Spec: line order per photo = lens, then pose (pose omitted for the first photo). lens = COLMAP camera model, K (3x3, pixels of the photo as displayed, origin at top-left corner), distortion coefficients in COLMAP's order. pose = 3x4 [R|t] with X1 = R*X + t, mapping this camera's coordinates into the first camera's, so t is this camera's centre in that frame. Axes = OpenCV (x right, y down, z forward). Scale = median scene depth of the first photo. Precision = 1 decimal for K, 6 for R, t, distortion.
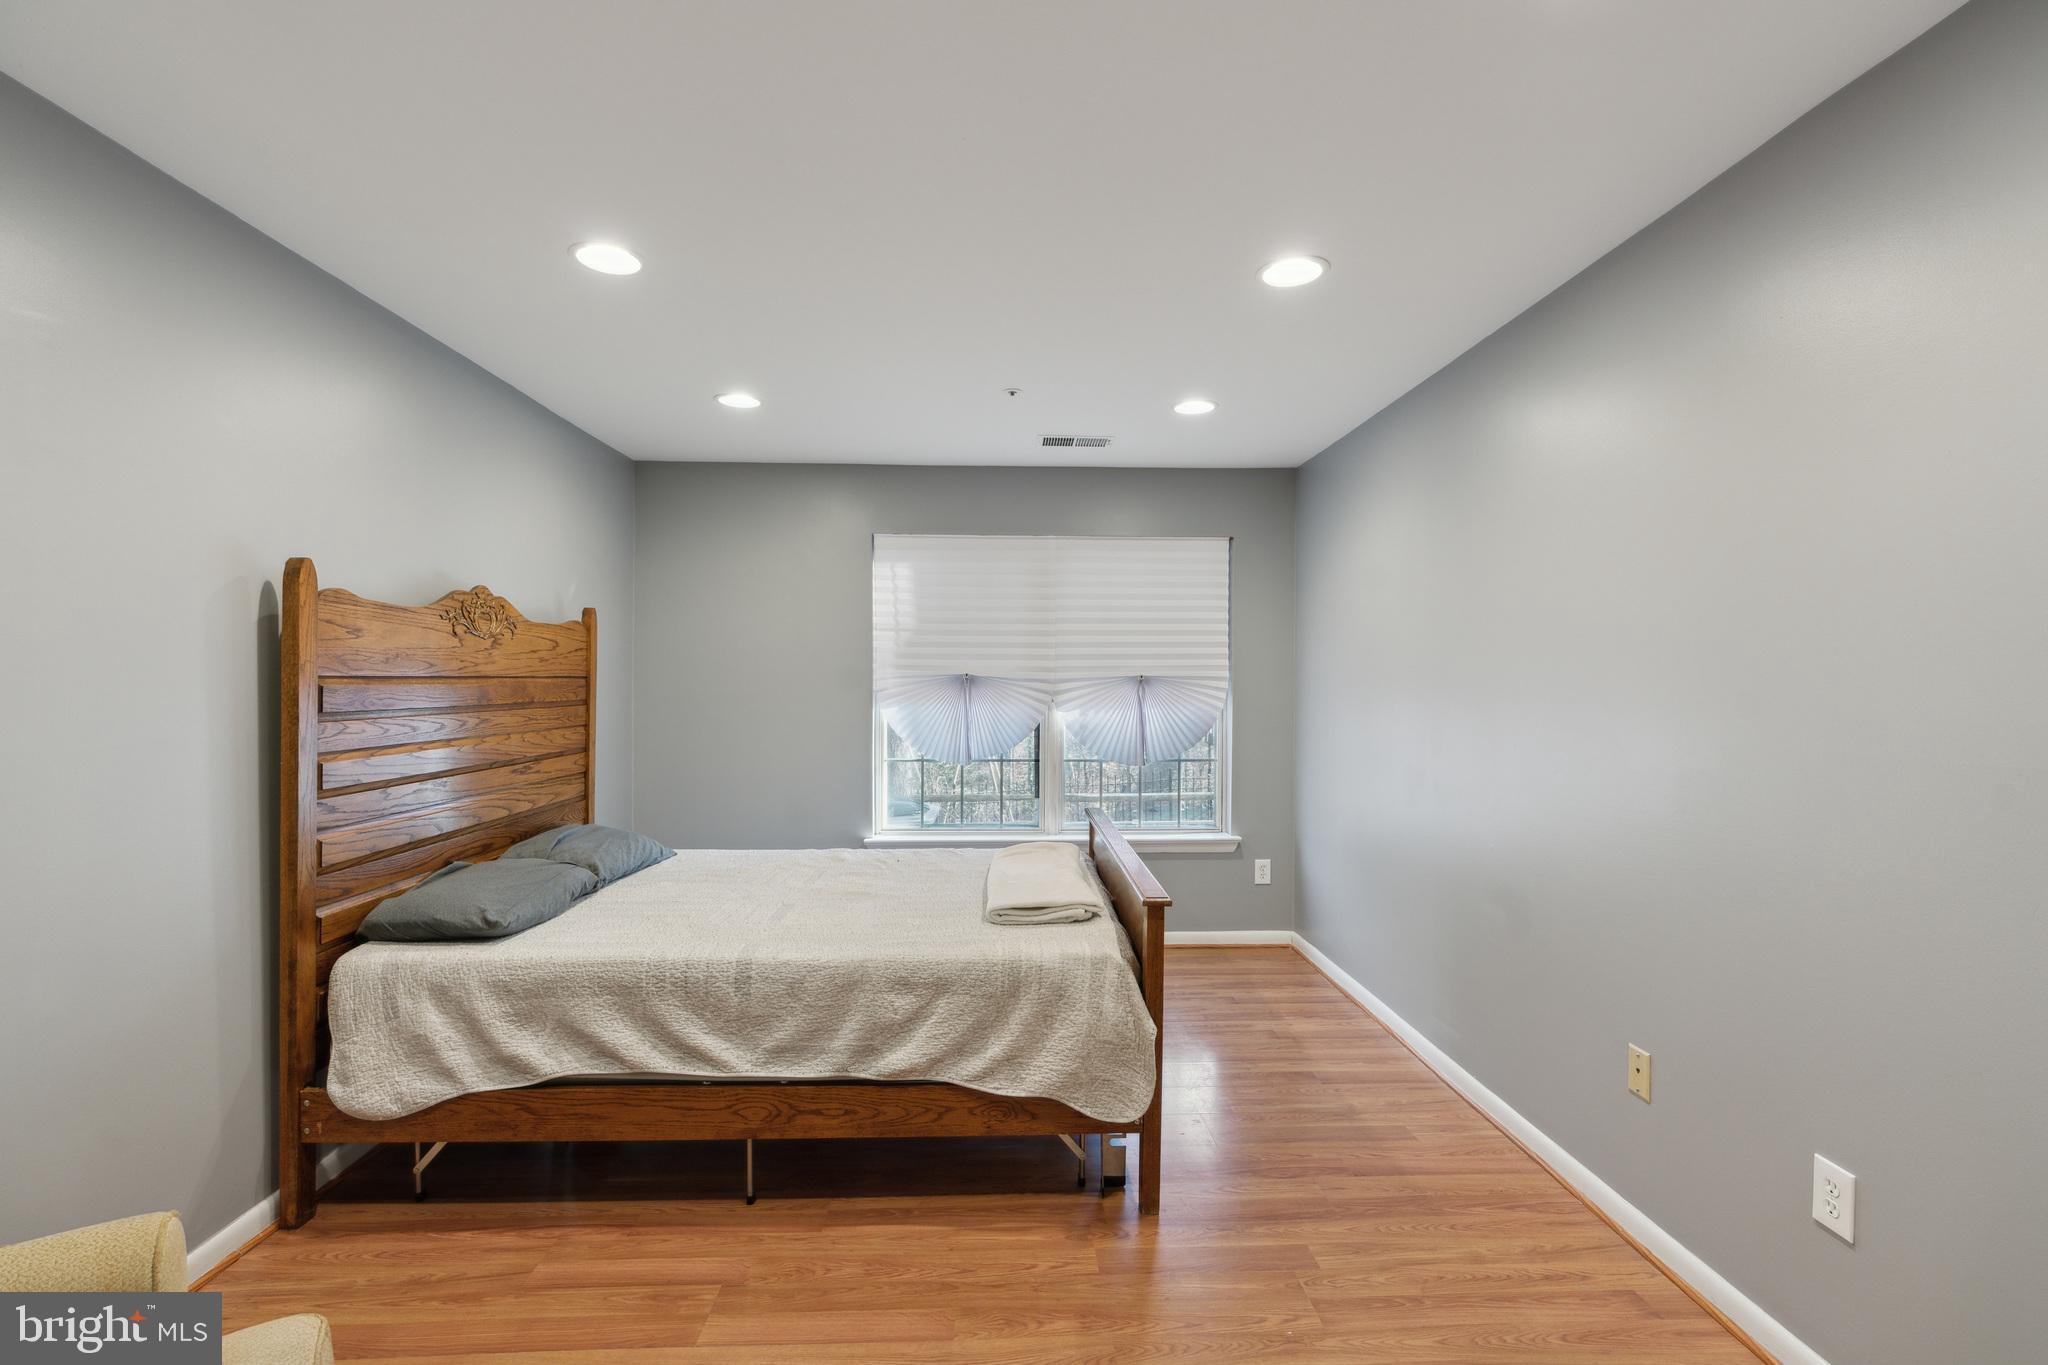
lens RADIAL K [[937.1, 0, 1030.7], [0, 937.1, 690.6], [0, 0, 1]] dist [-0.011256, 0.002747]
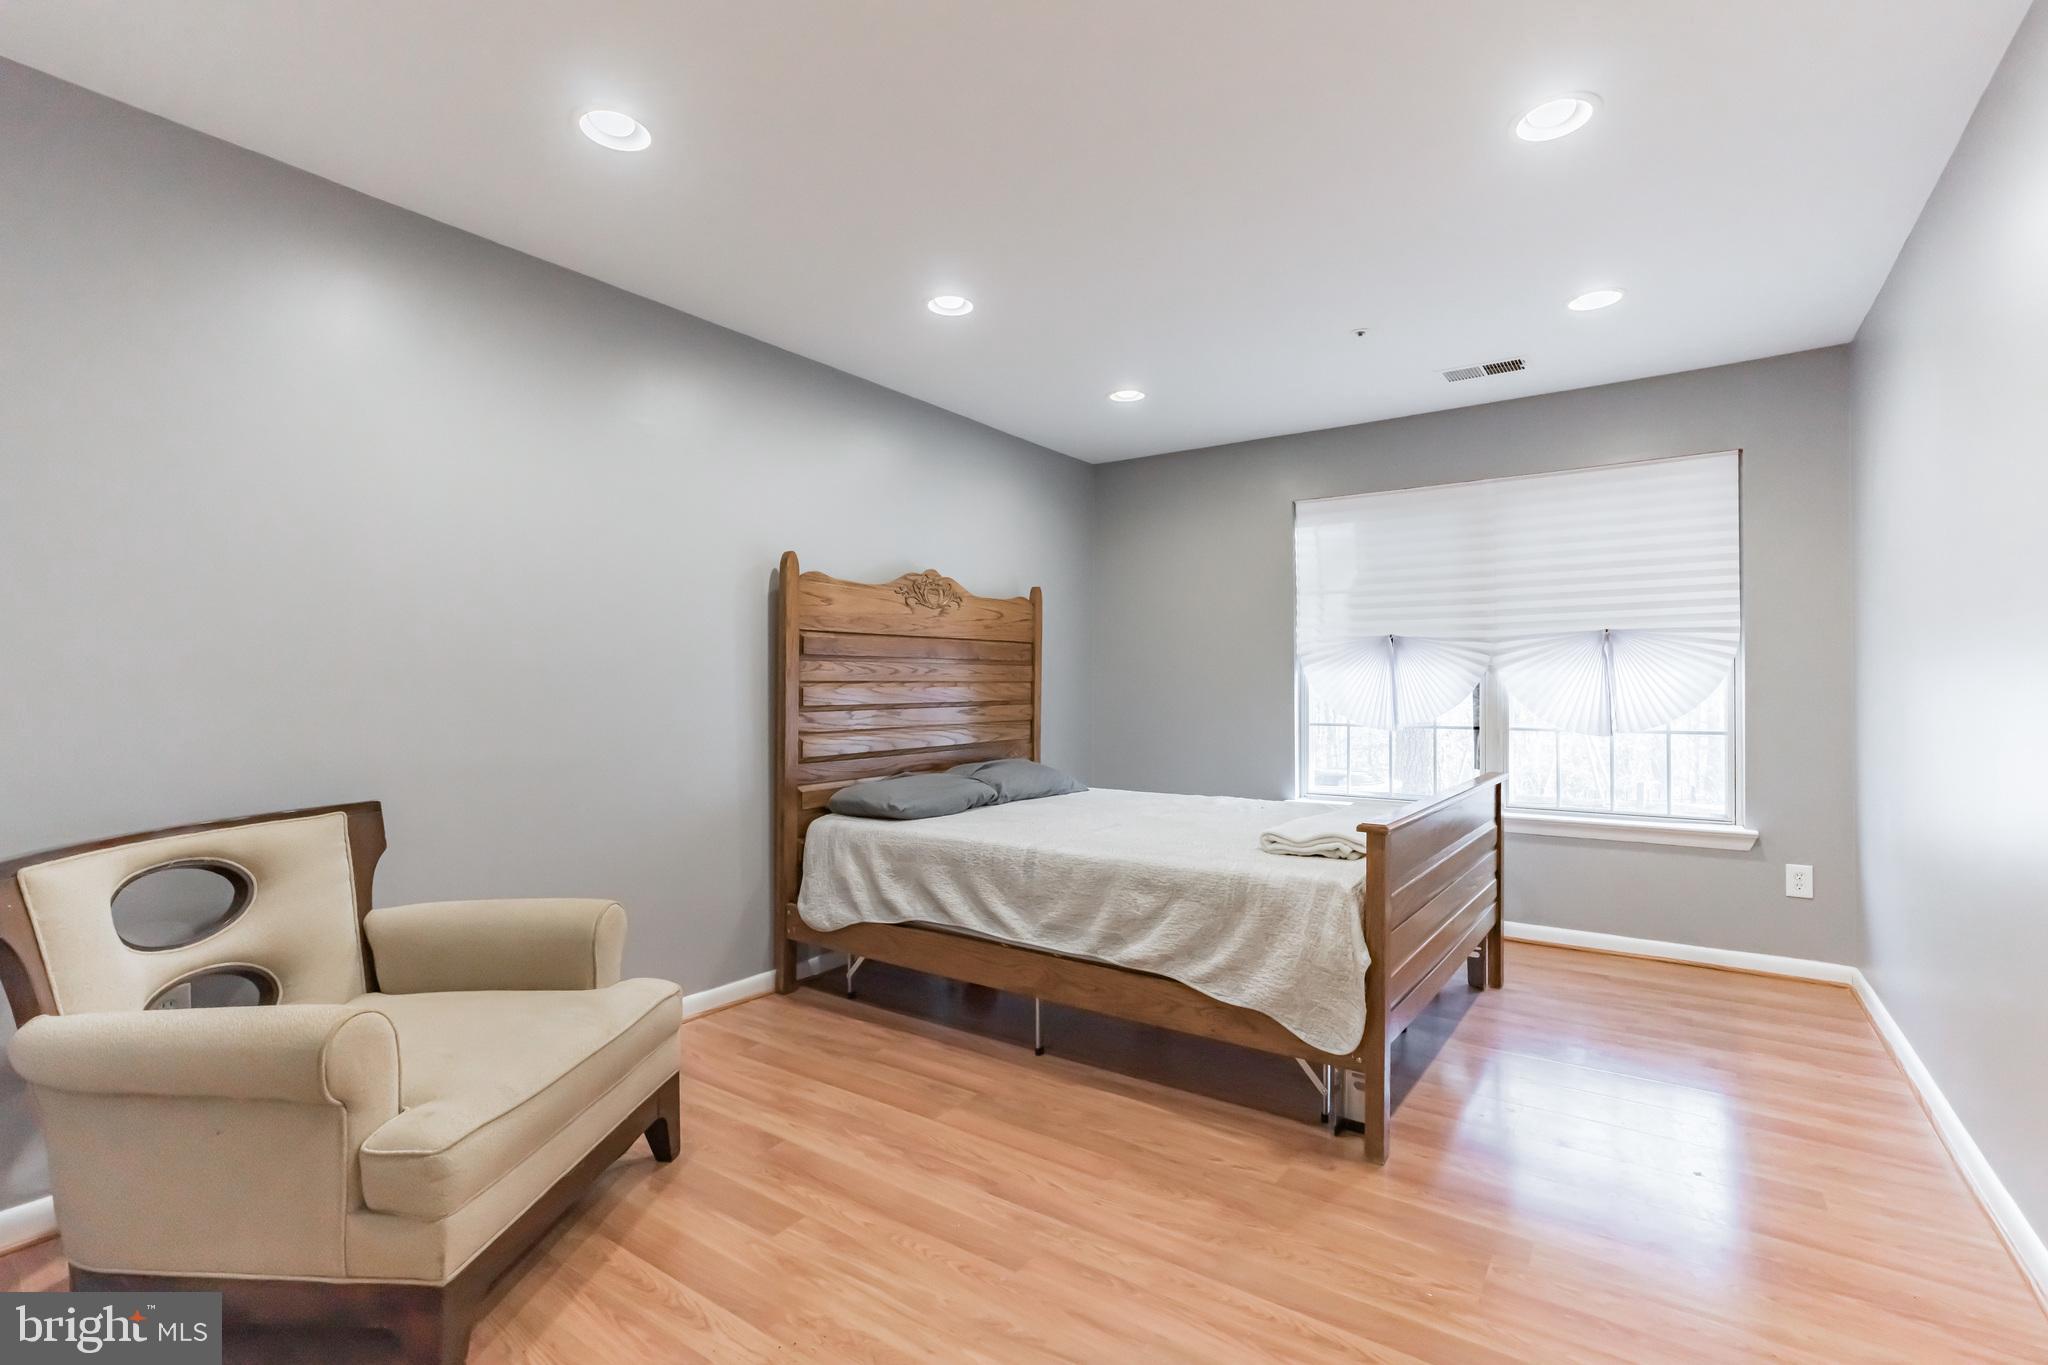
lens RADIAL K [[937.1, 0, 1024.2], [0, 937.1, 678.4], [0, 0, 1]] dist [-0.011256, 0.002747]
pose [[0.792086, -0.010663, -0.610317, 0.423881], [-0.000966, 0.999824, -0.018723, 0.087654], [0.610409, 0.015420, 0.791936, 0.027018]]
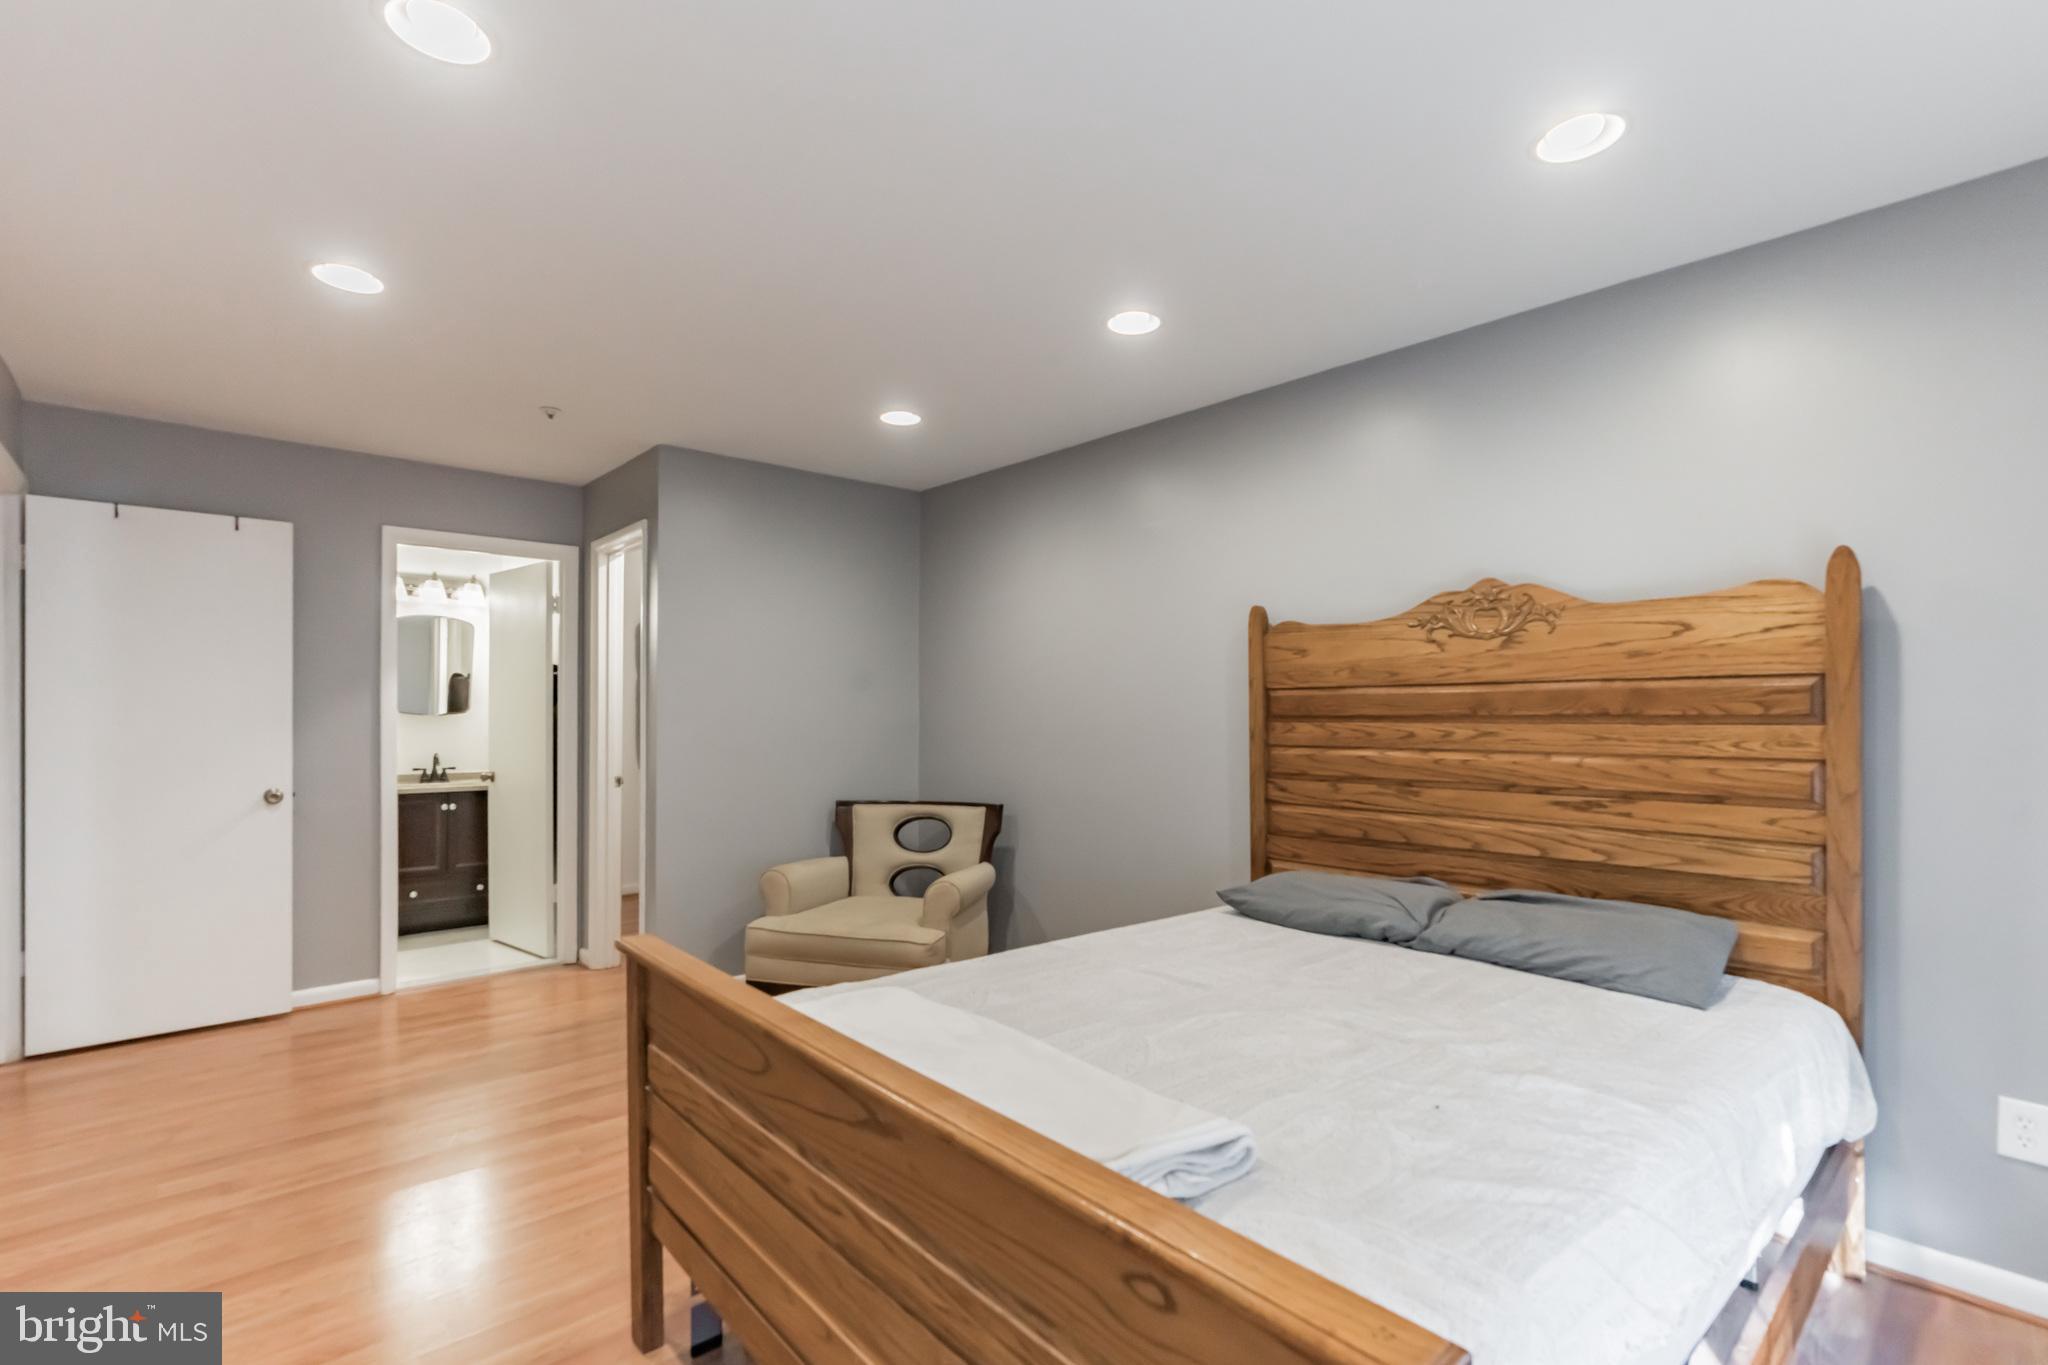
lens RADIAL K [[937.1, 0, 1033.3], [0, 937.1, 696.2], [0, 0, 1]] dist [-0.011256, 0.002747]
pose [[-0.761605, -0.004666, -0.648024, 0.382176], [-0.002417, 0.999988, -0.004359, 0.003045], [0.648037, -0.001753, -0.761607, 1.767733]]
